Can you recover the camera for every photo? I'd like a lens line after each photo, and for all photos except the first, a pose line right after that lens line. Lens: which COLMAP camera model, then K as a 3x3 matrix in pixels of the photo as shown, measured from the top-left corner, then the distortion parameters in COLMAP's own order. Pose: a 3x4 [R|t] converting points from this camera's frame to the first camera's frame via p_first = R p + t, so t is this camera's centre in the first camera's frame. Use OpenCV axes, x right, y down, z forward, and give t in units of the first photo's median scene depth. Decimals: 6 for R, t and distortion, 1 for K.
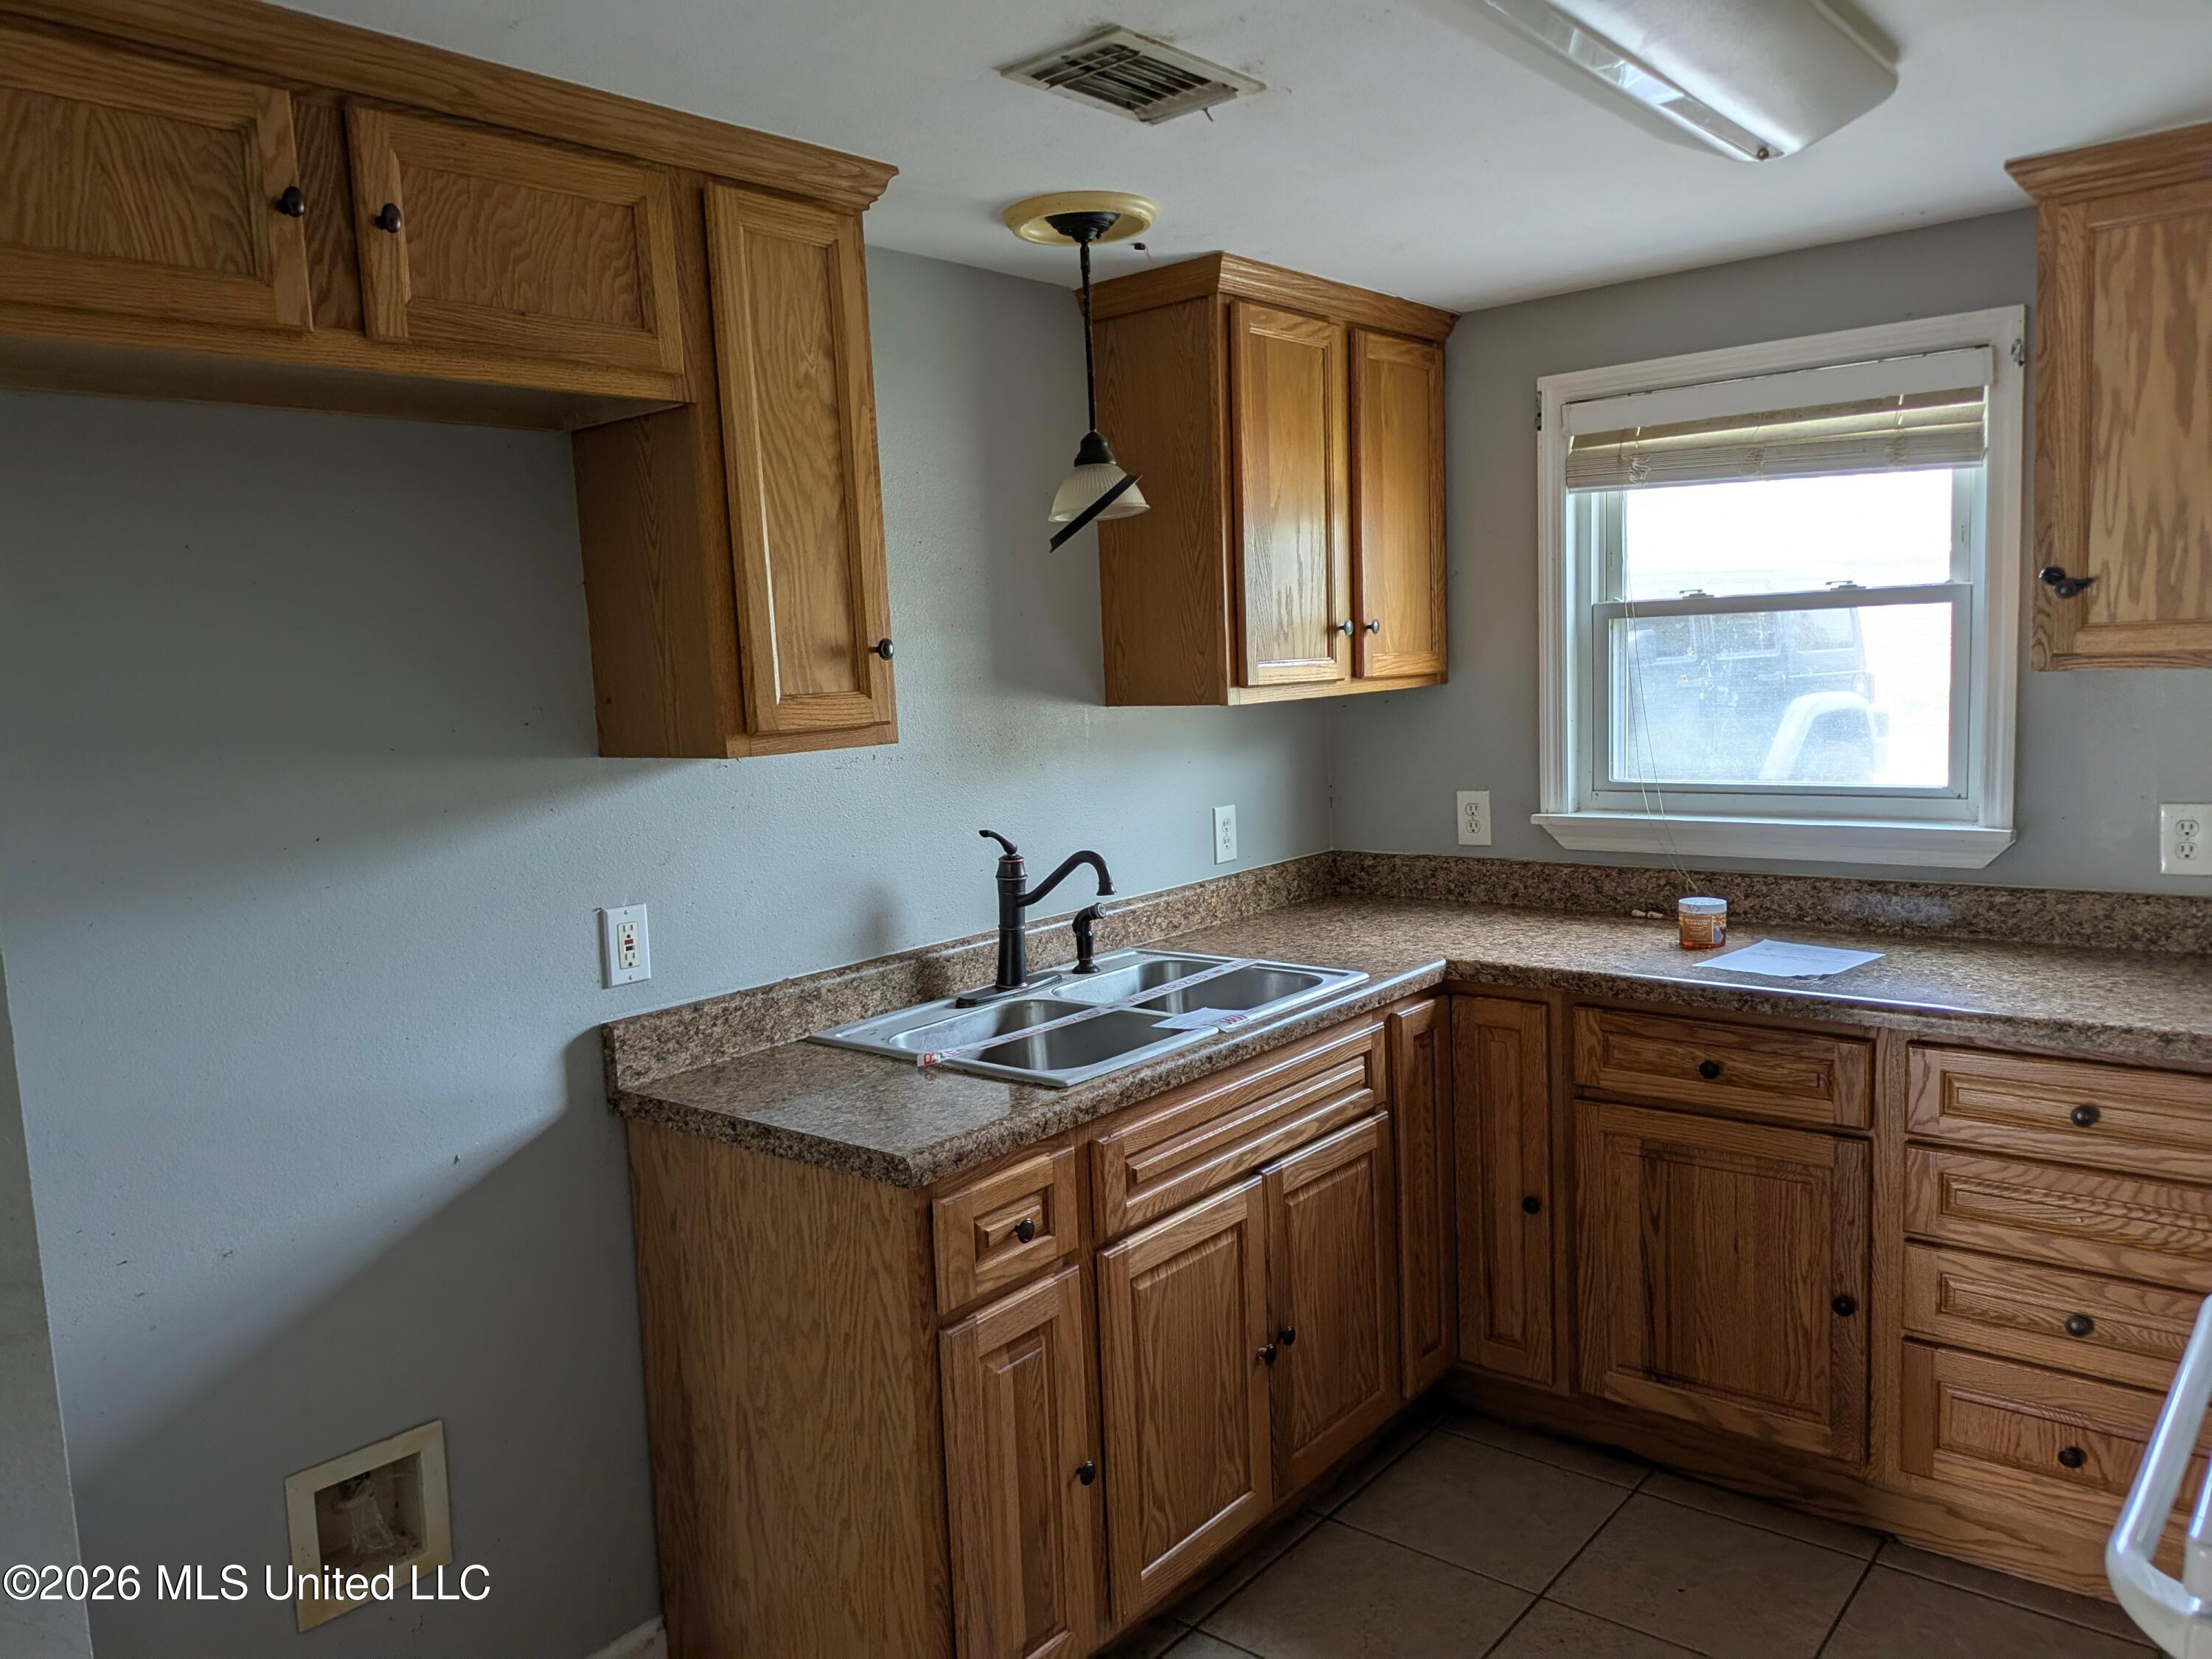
lens RADIAL K [[1570.7, 0, 1138.0], [0, 1570.7, 830.4], [0, 0, 1]] dist [0.085753, -0.142261]
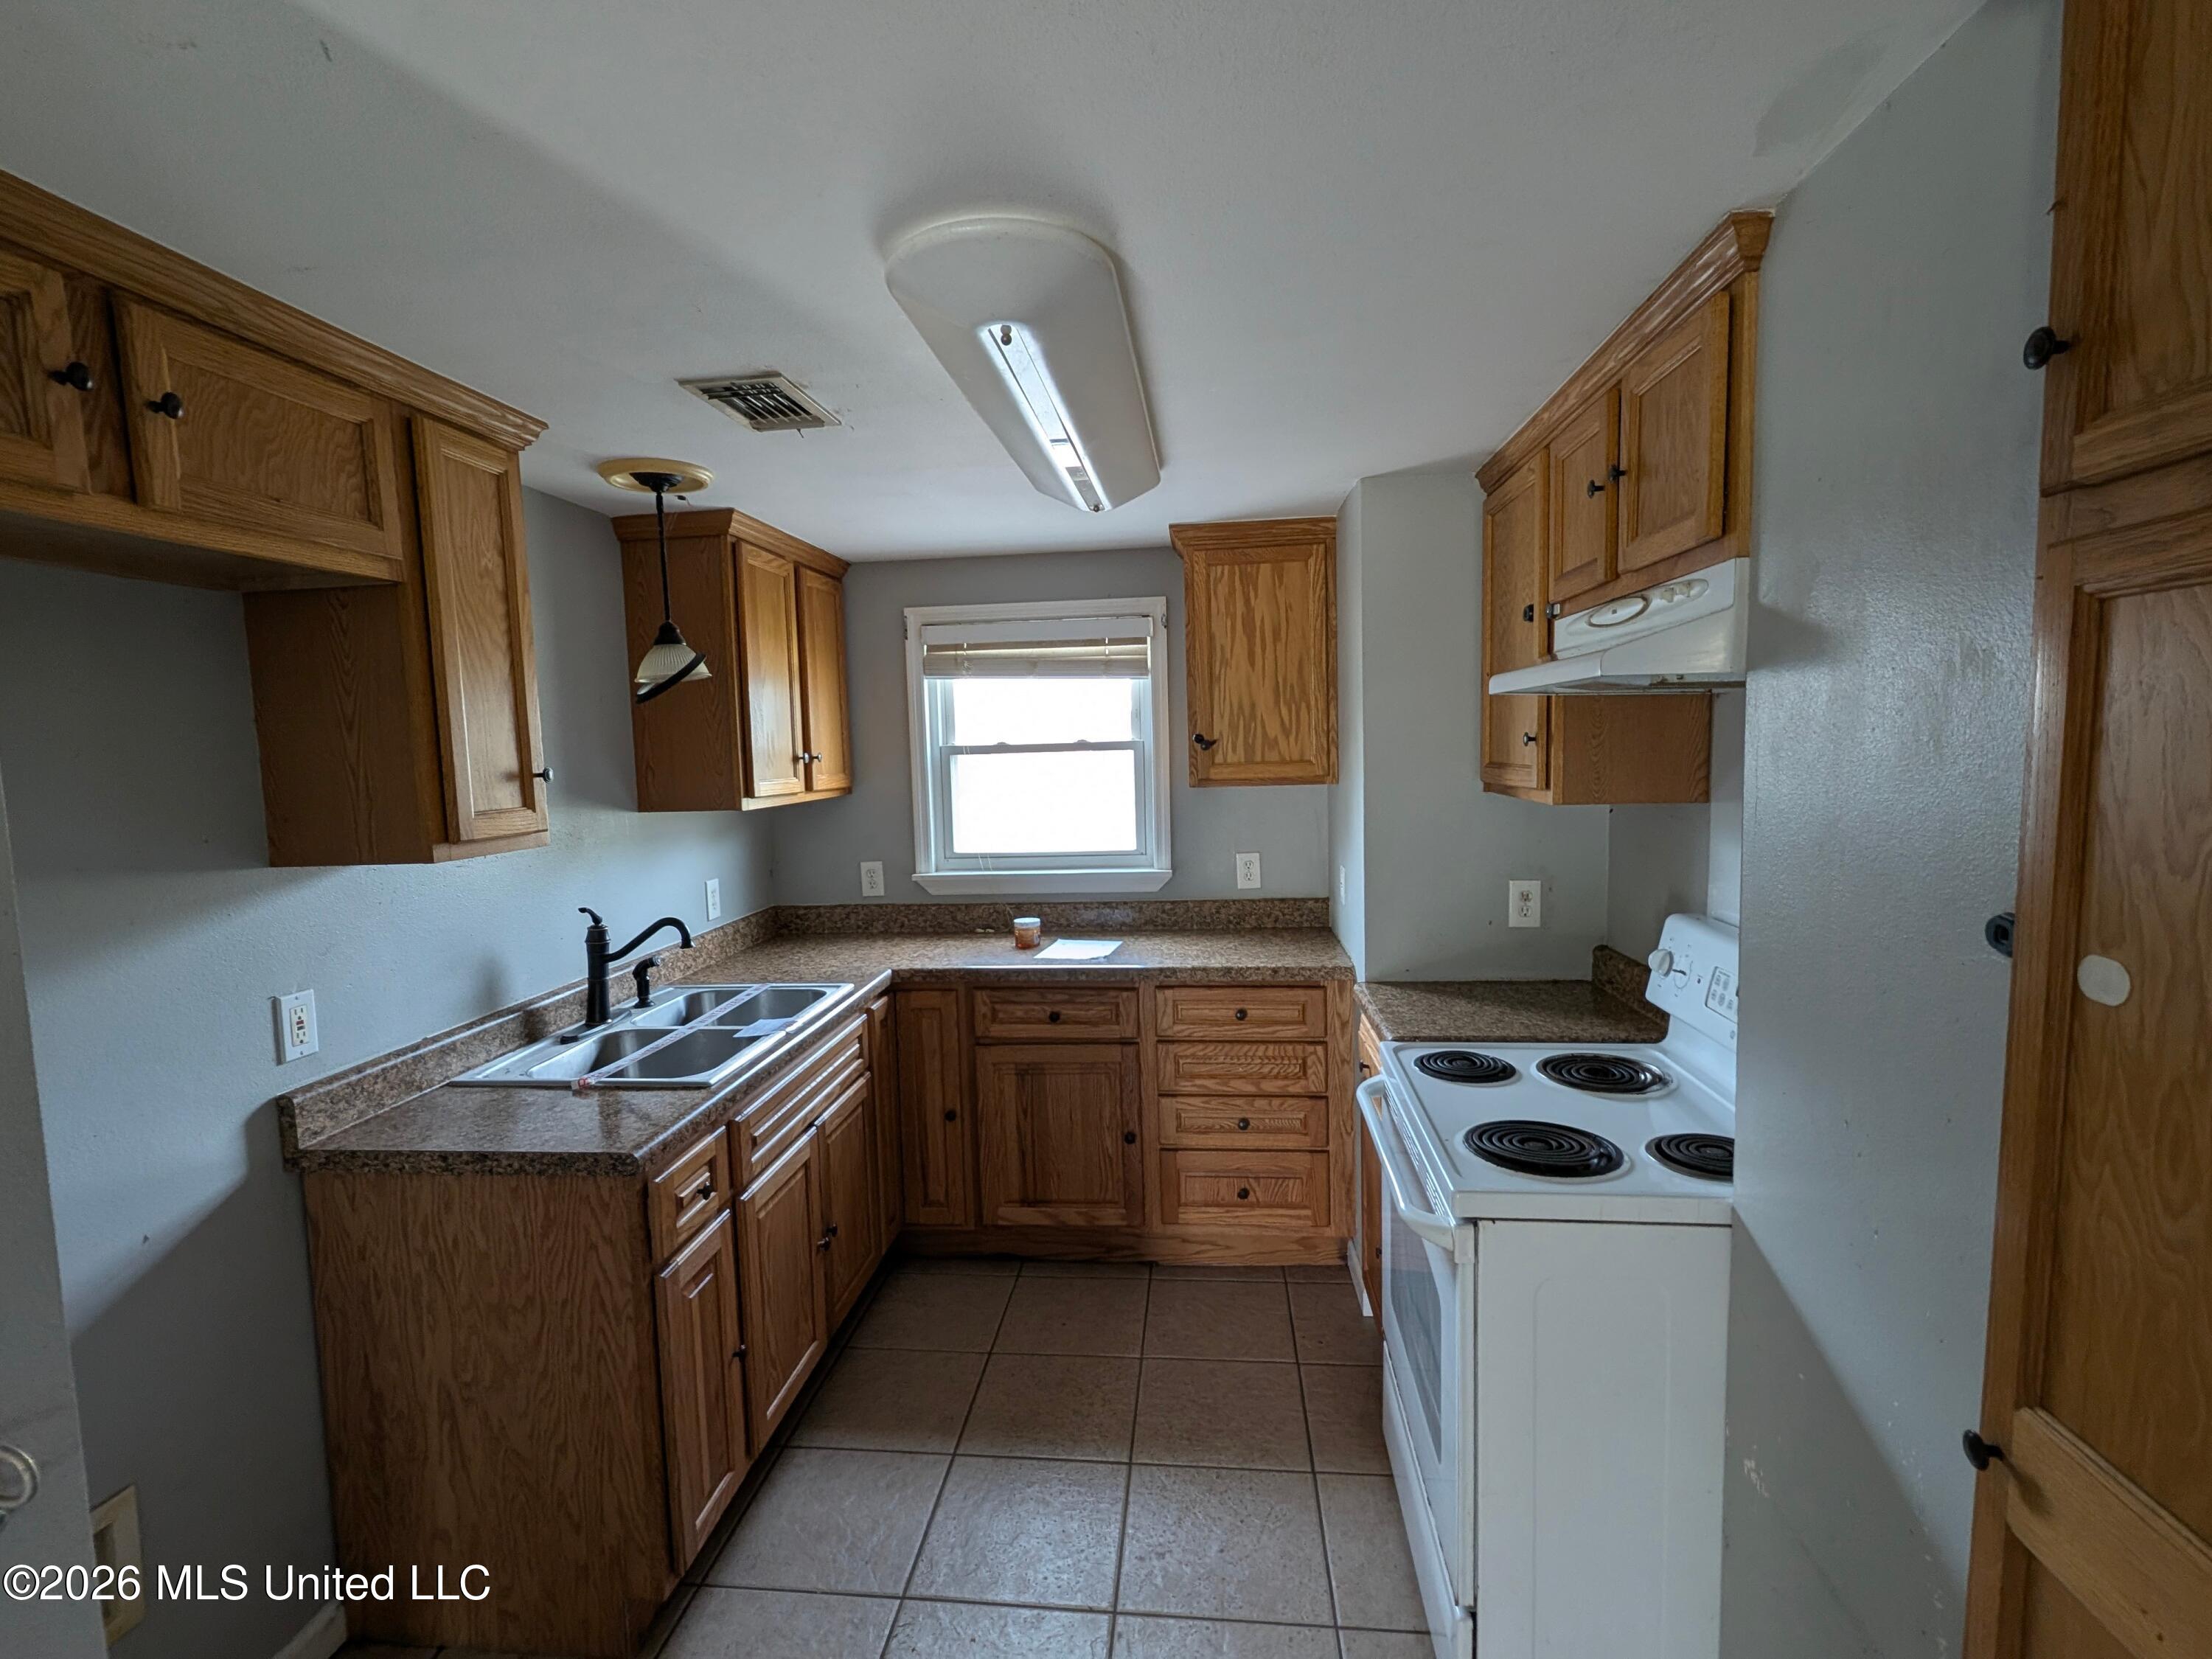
lens RADIAL K [[1027.3, 0, 1106.0], [0, 1027.3, 829.5], [0, 0, 1]] dist [0.000776, -0.000364]
pose [[0.834776, -0.026861, 0.549935, -0.220303], [0.055171, 0.997863, -0.035008, -0.012063], [-0.547819, 0.059564, 0.834474, 0.021825]]
